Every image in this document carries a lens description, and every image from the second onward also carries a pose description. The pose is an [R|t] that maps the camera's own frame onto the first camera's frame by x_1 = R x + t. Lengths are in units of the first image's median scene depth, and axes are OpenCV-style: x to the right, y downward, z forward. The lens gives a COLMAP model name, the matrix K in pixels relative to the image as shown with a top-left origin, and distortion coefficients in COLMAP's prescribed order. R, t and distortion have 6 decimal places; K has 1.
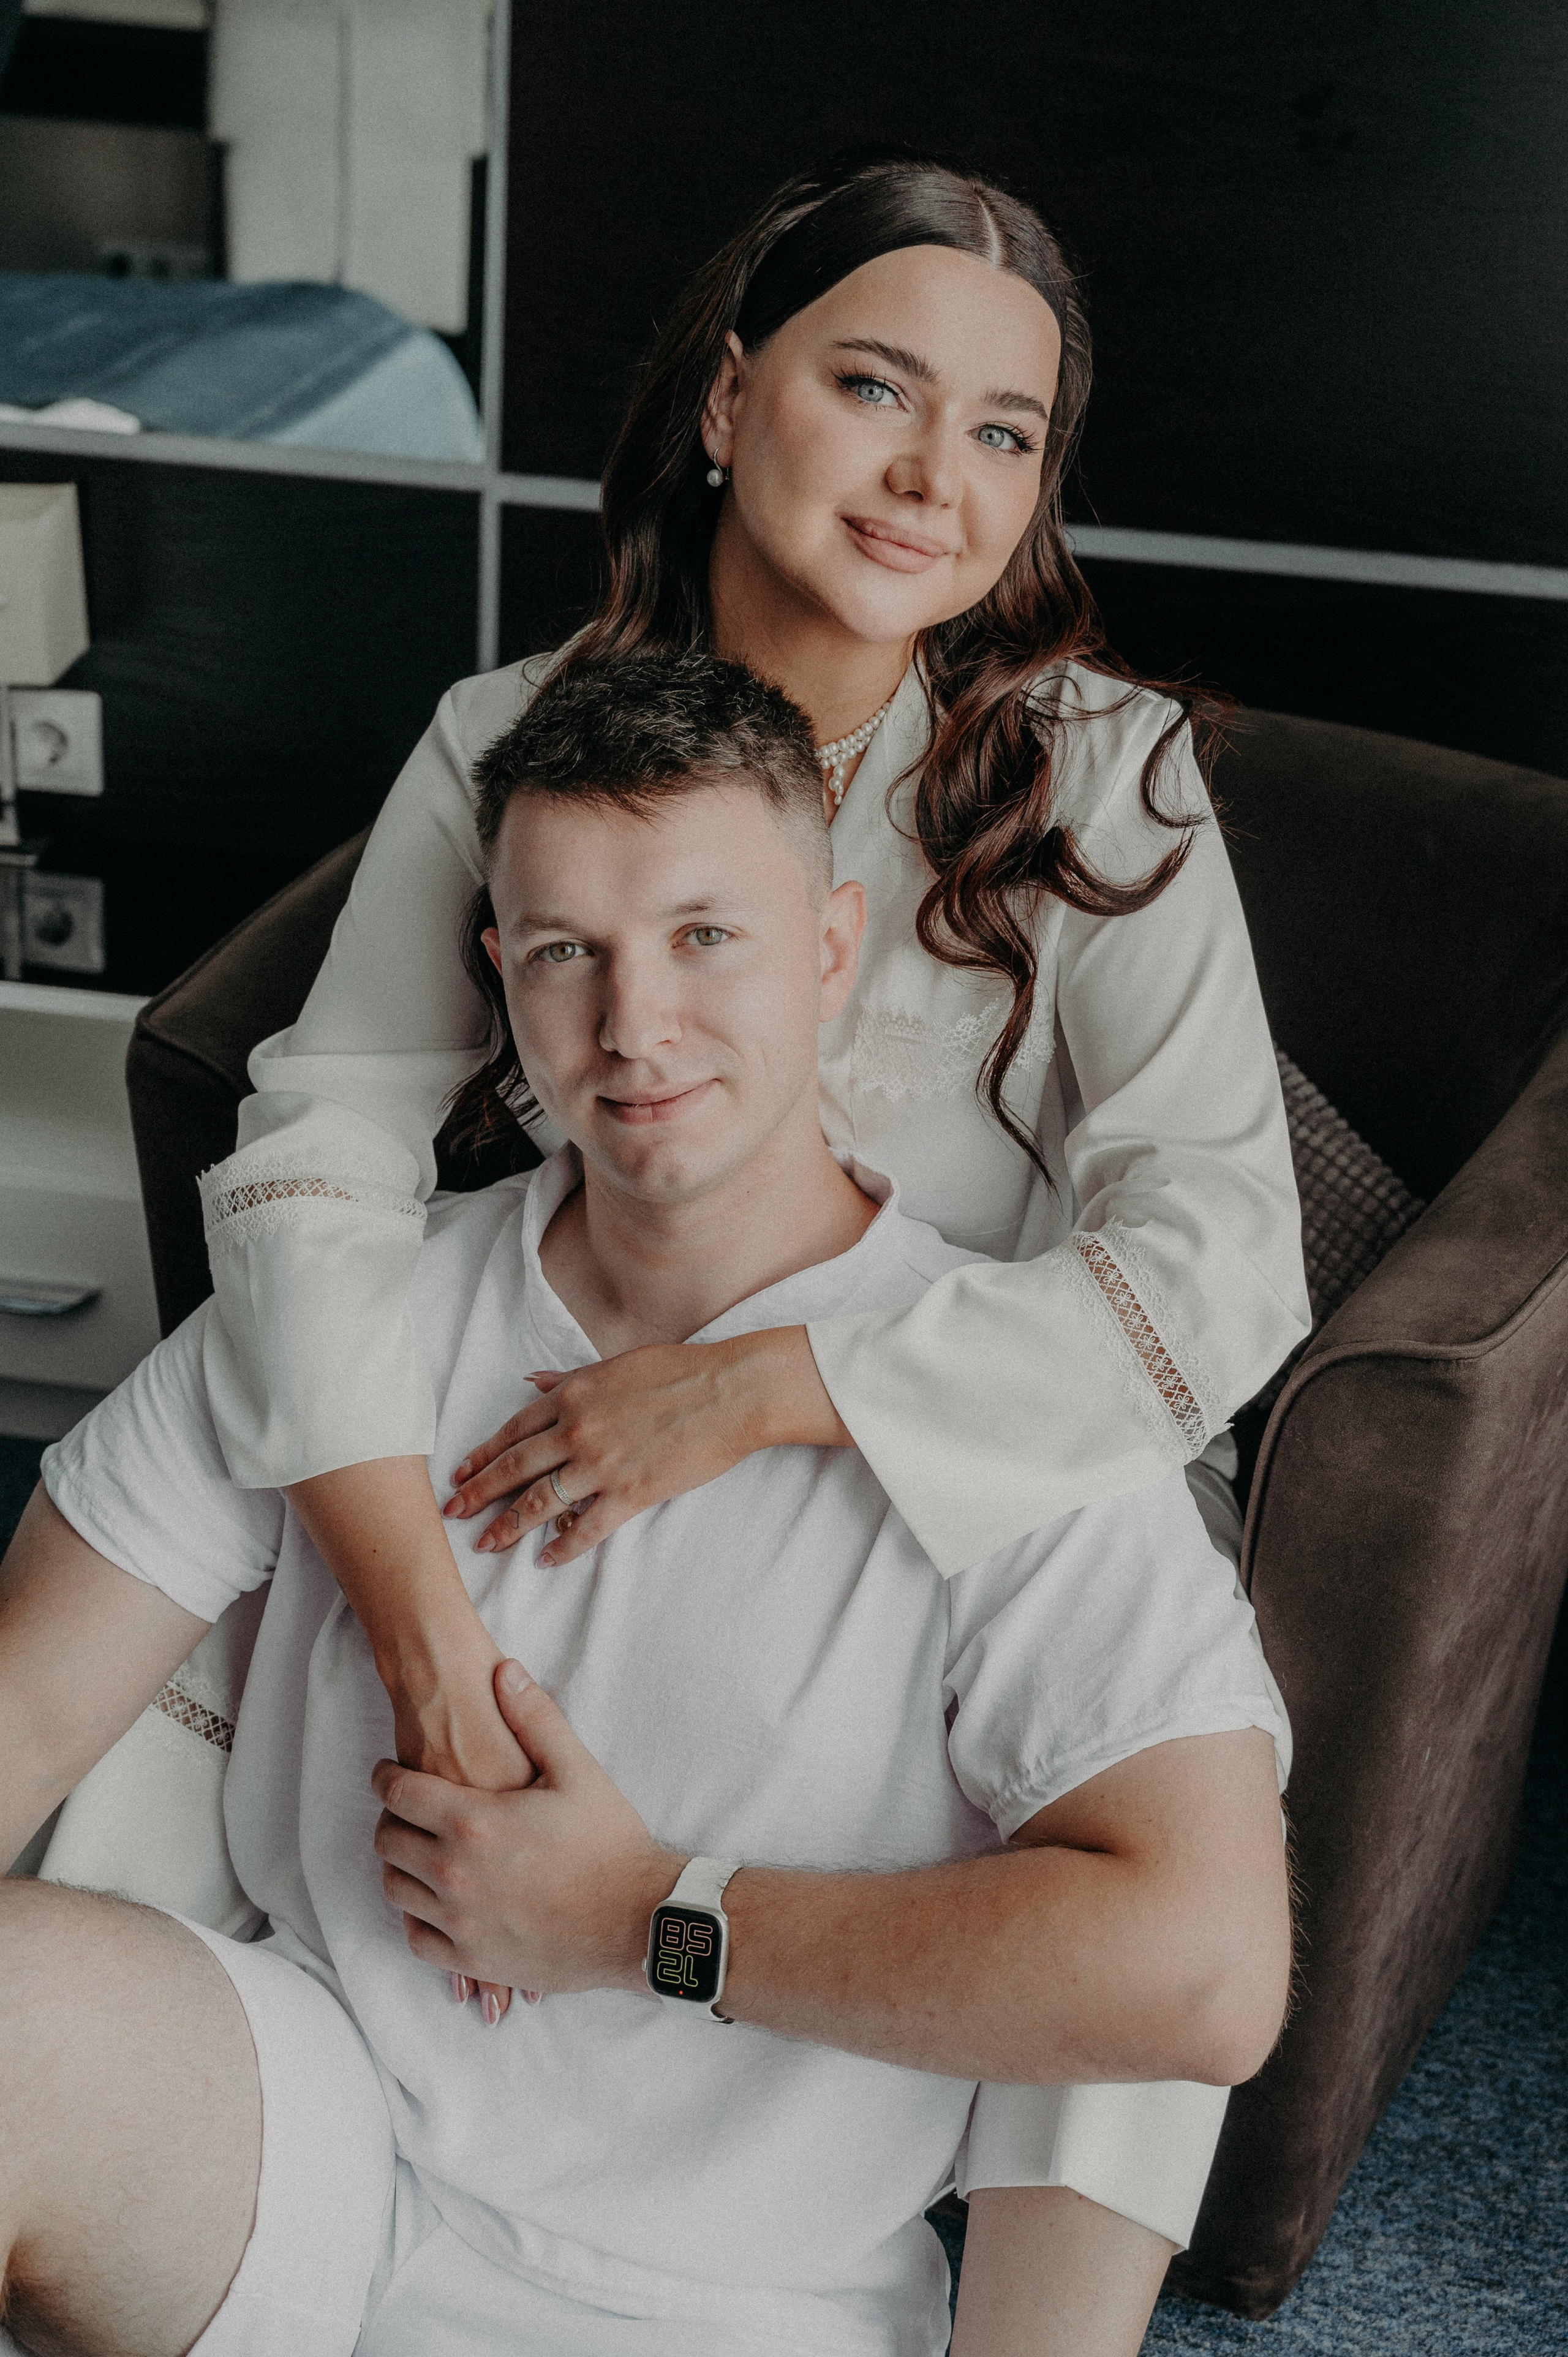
lens RADIAL K [[3735.5, 0, 782.1], [0, 3735.5, 1171.4], [0, 0, 1]] dist [0.011587, 0.000000]
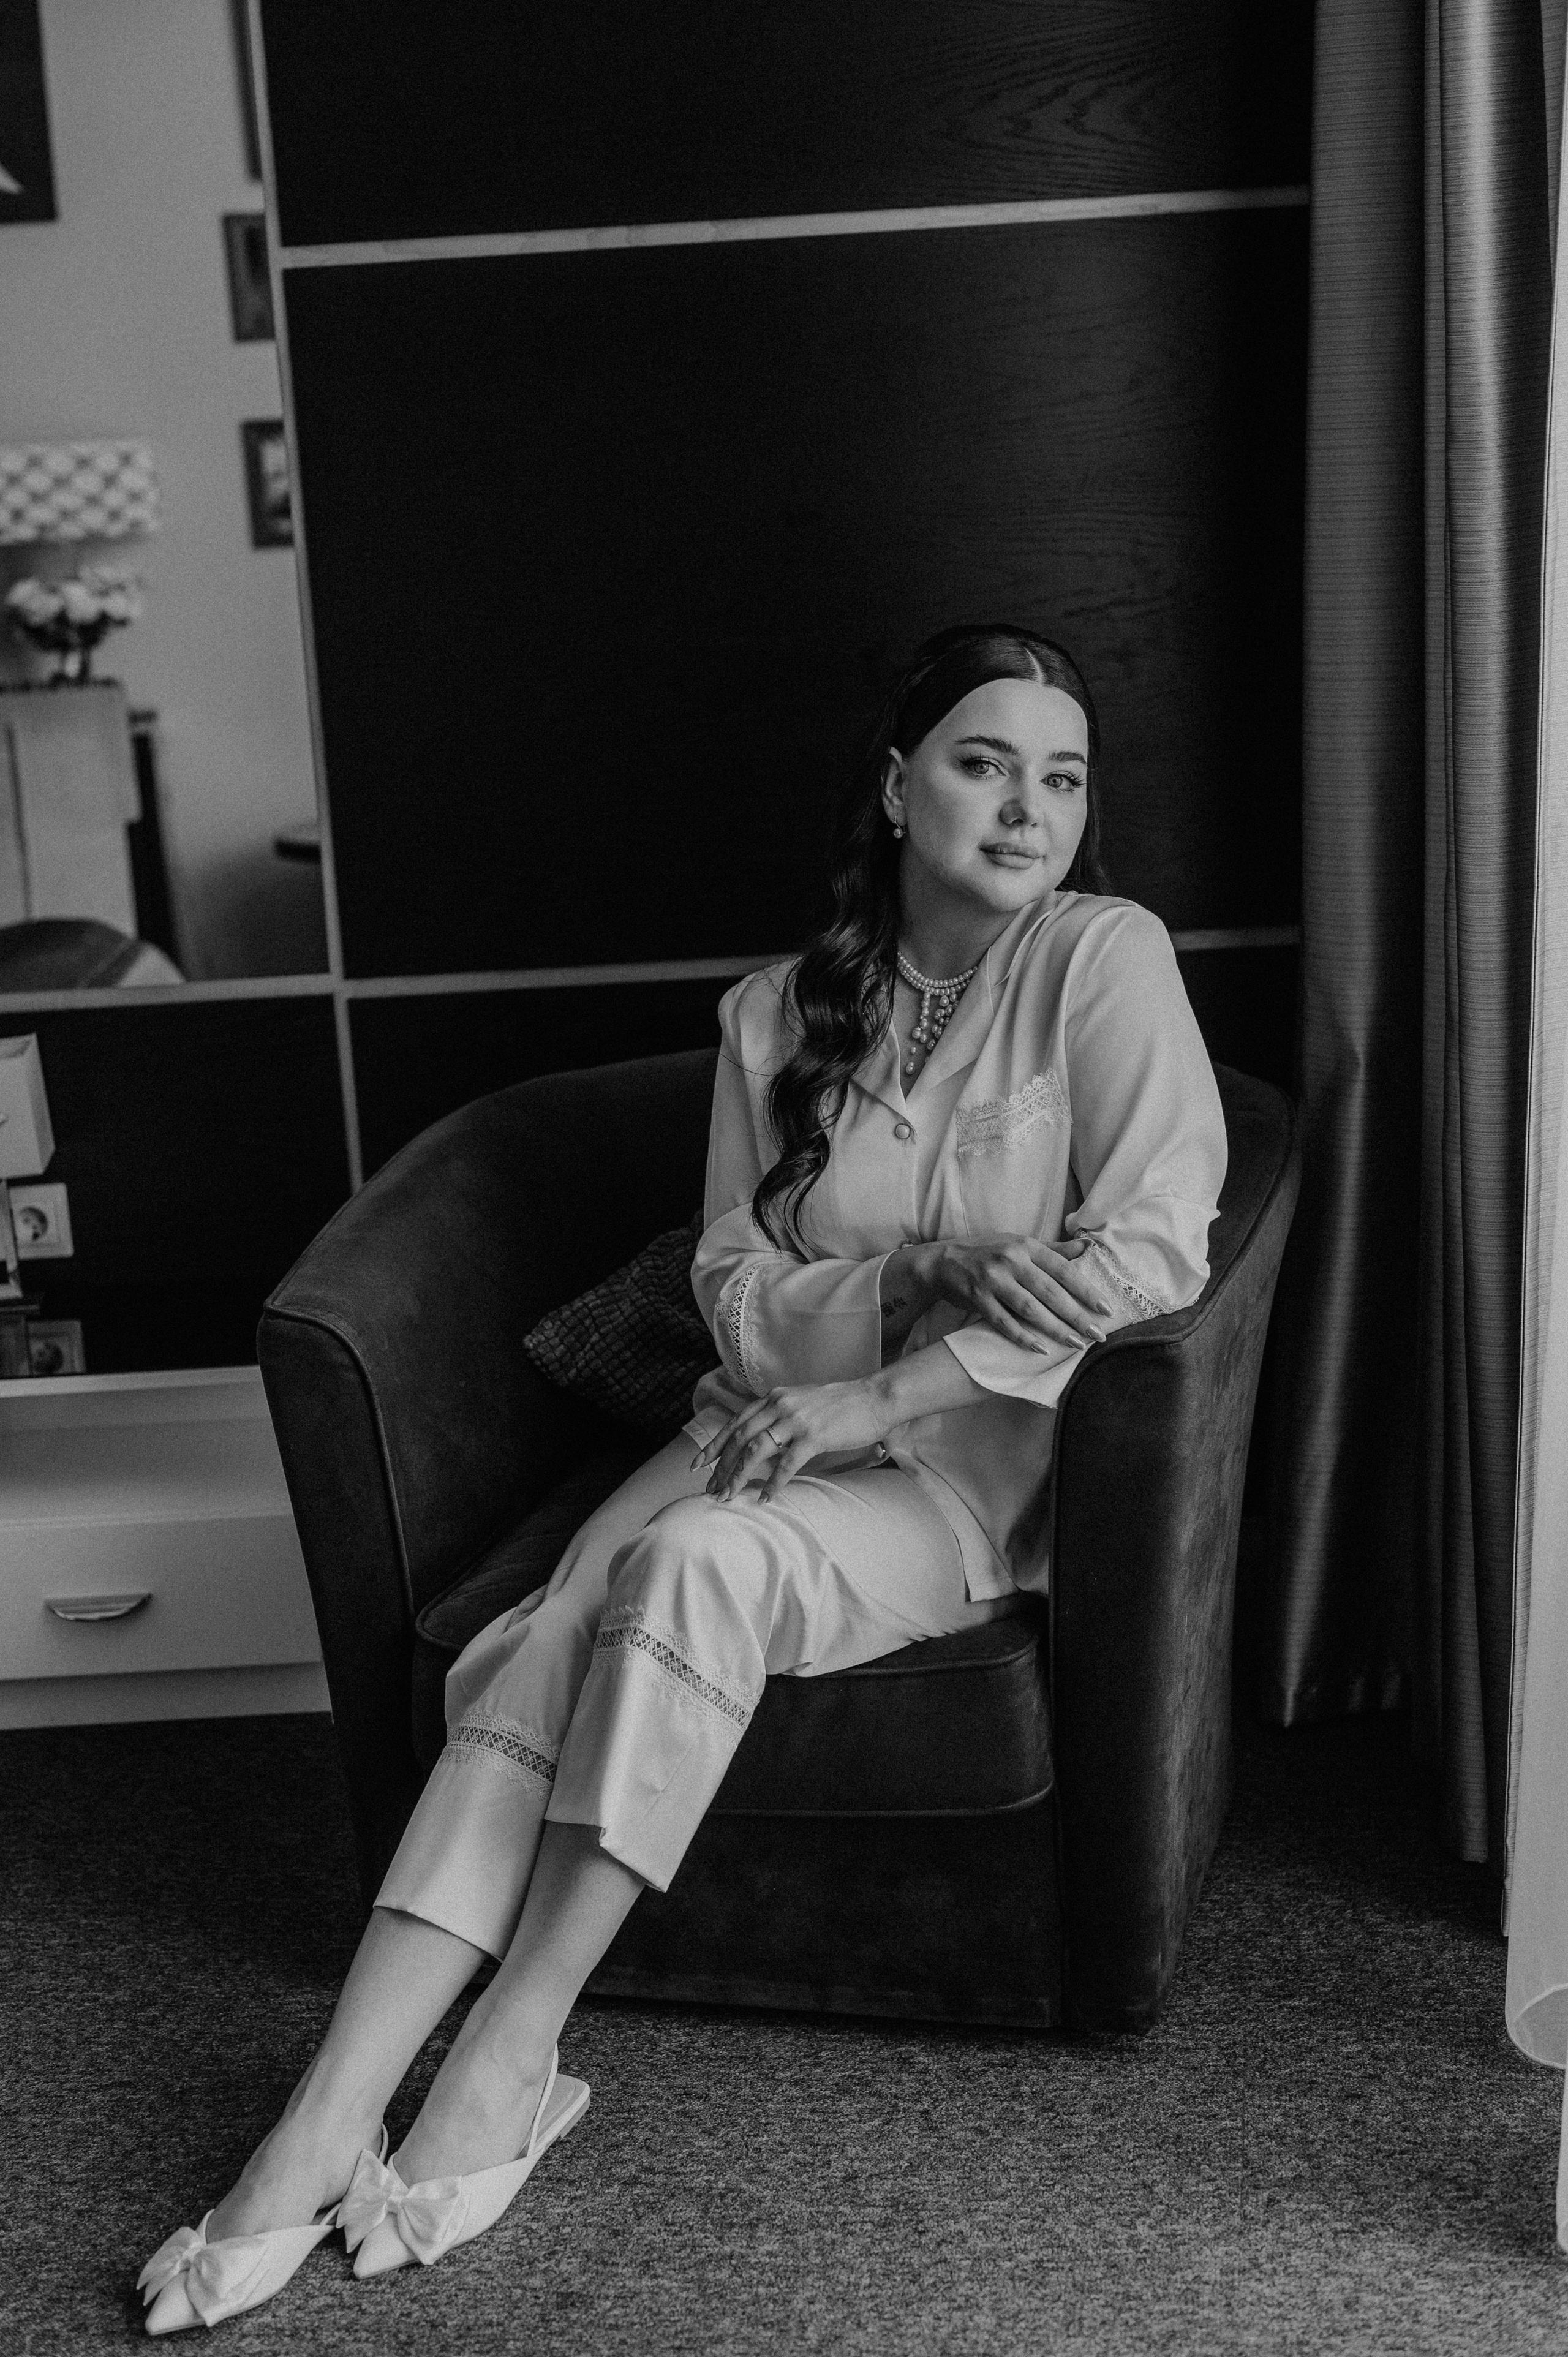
lens RADIAL K [[3230.6, 0, 786.4], [0, 3230.6, 1182.8], [0, 0, 1]] dist [0.044406, 0.000000]
pose [[0.979281, -0.151778, 0.134060, -0.101280], [0.169398, 0.976720, -0.131612, 0.088812], [-0.110964, 0.151594, 0.982195, -0.235691]]
